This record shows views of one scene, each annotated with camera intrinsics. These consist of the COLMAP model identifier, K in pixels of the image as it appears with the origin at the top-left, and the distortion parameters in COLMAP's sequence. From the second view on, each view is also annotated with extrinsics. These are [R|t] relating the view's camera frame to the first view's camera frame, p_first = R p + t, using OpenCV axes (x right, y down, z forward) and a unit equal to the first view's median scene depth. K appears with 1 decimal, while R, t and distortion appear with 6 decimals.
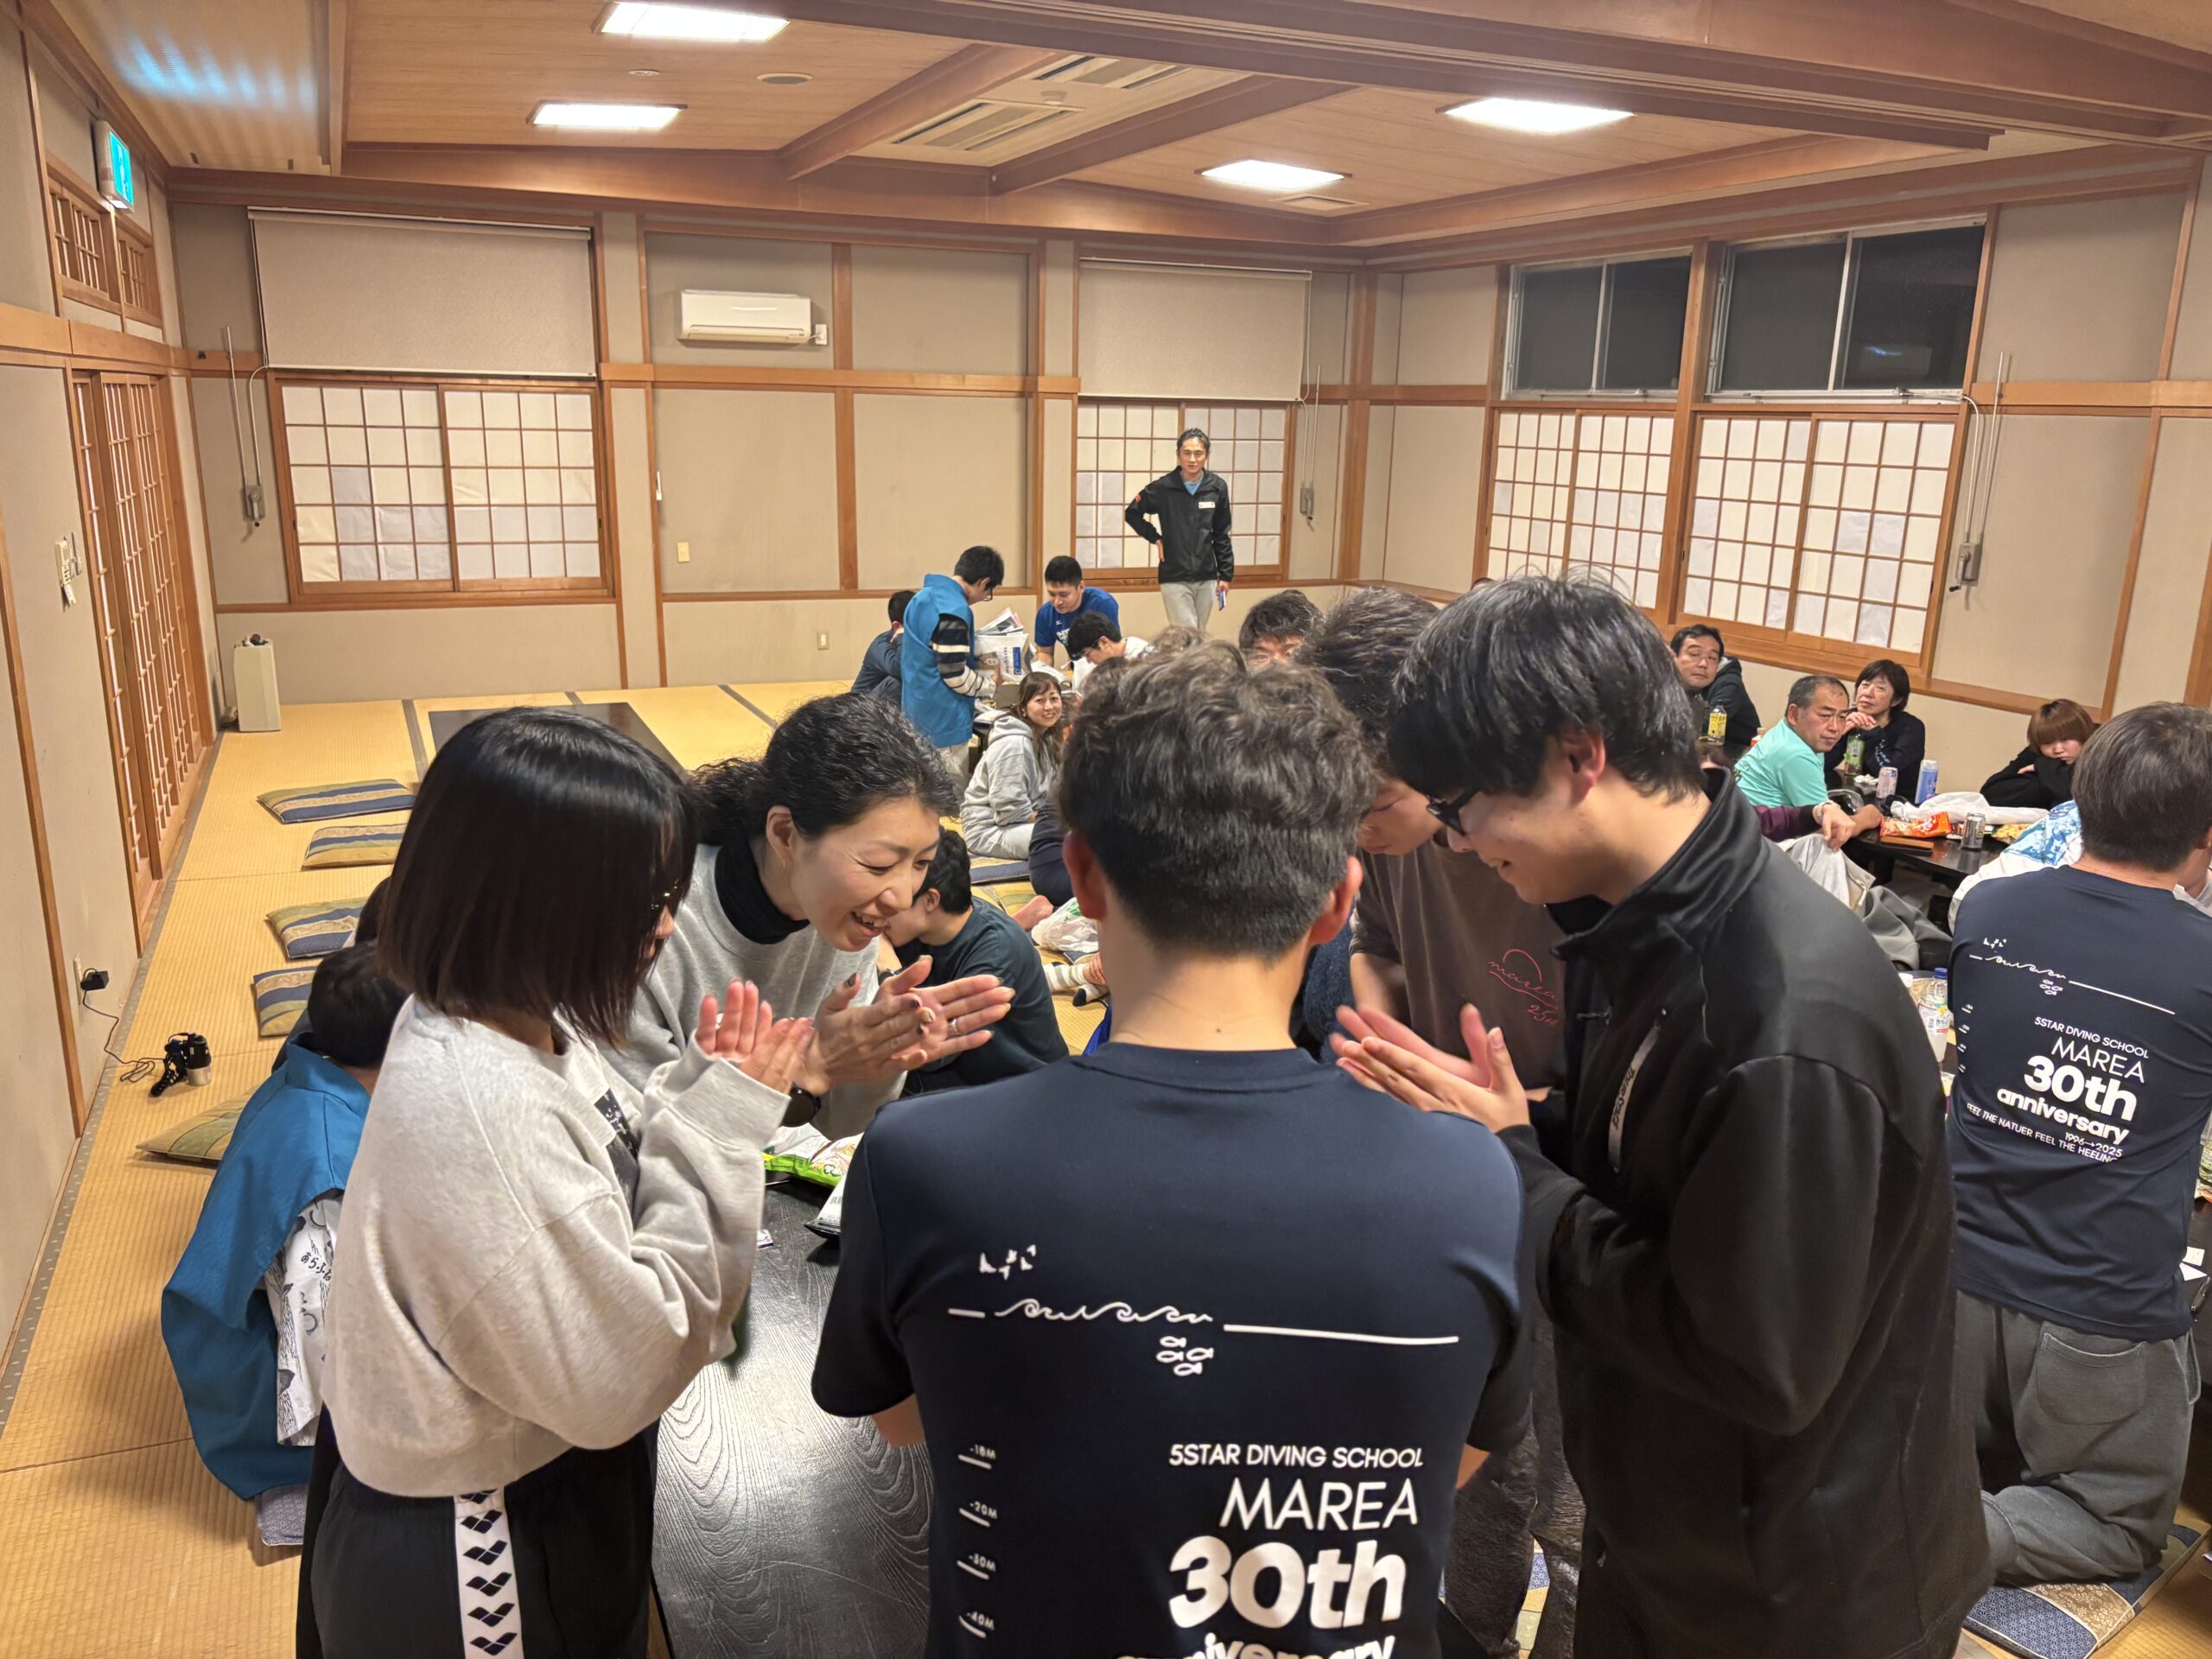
lens RADIAL K [[1702.6, 0, 1106.0], [0, 1702.6, 829.5], [0, 0, 1]] dist [0.009129, -0.008697]
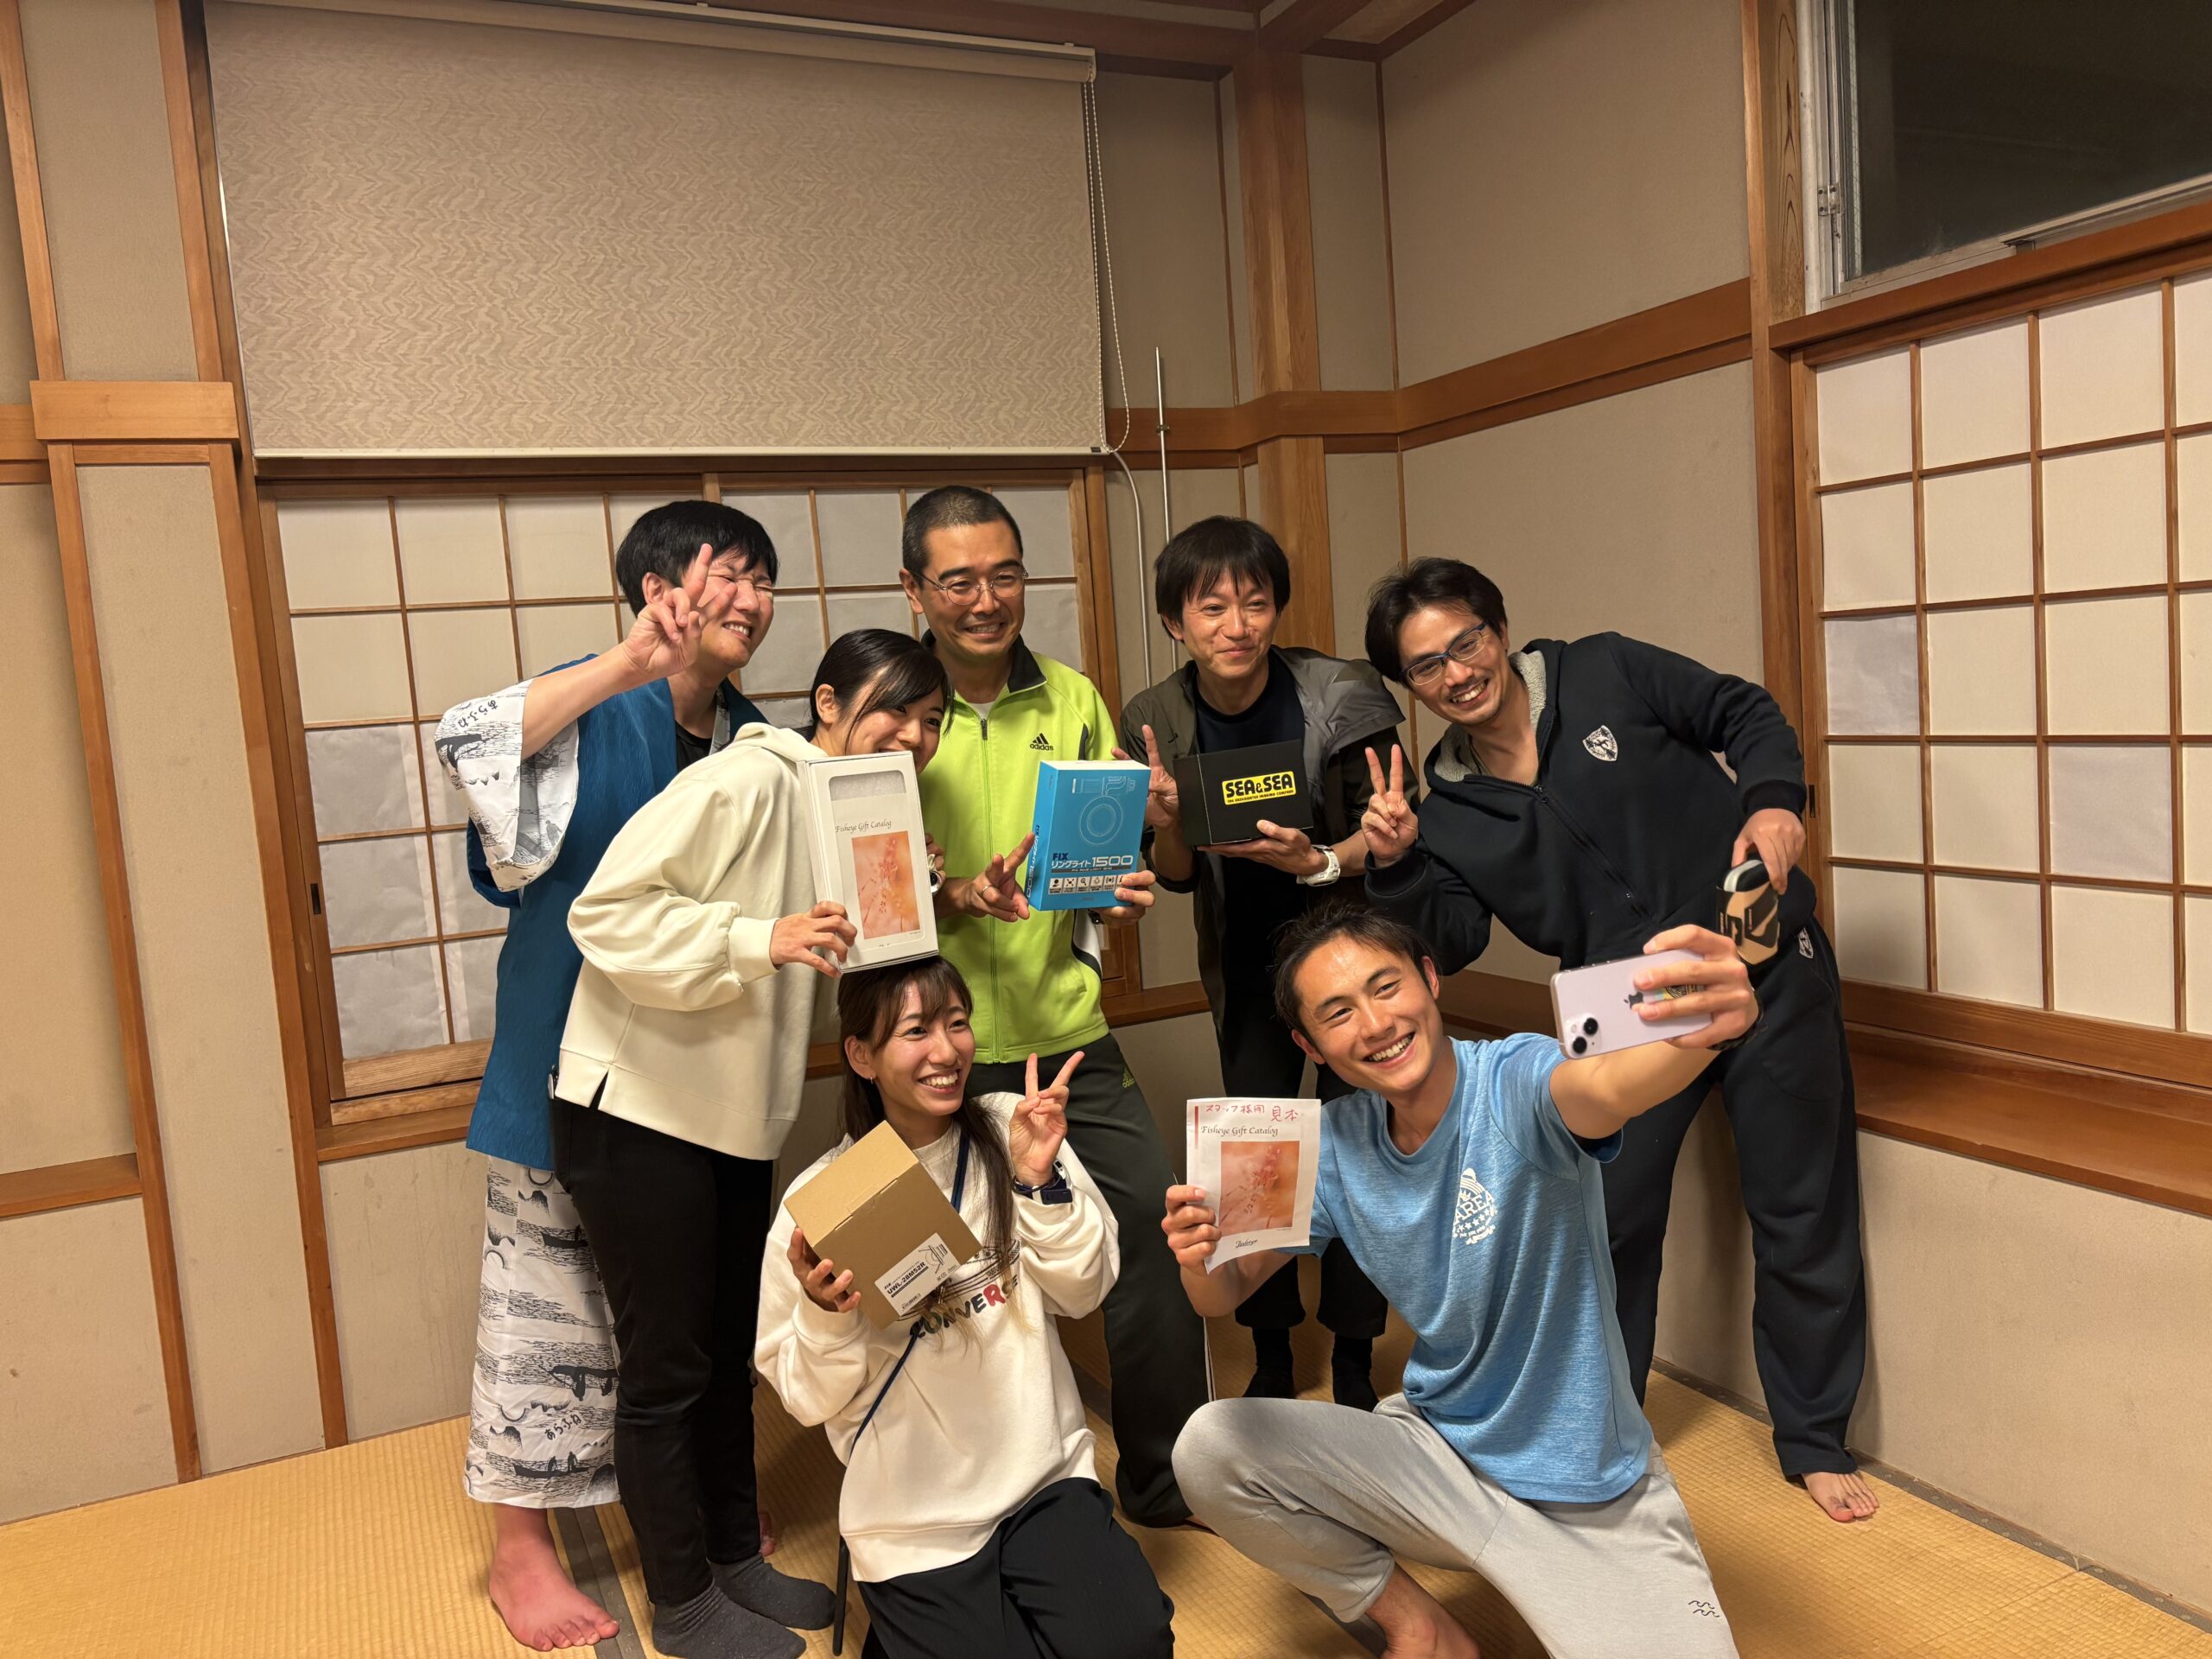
lens RADIAL K [[1702.6, 0, 1106.0], [0, 1702.6, 829.5], [0, 0, 1]] dist [0.009129, -0.008697]
pose [[0.994716, -0.098382, 0.029359, 0.109713], [0.101746, 0.982875, -0.153638, -0.150484], [-0.013741, 0.155813, 0.987691, 0.783657]]
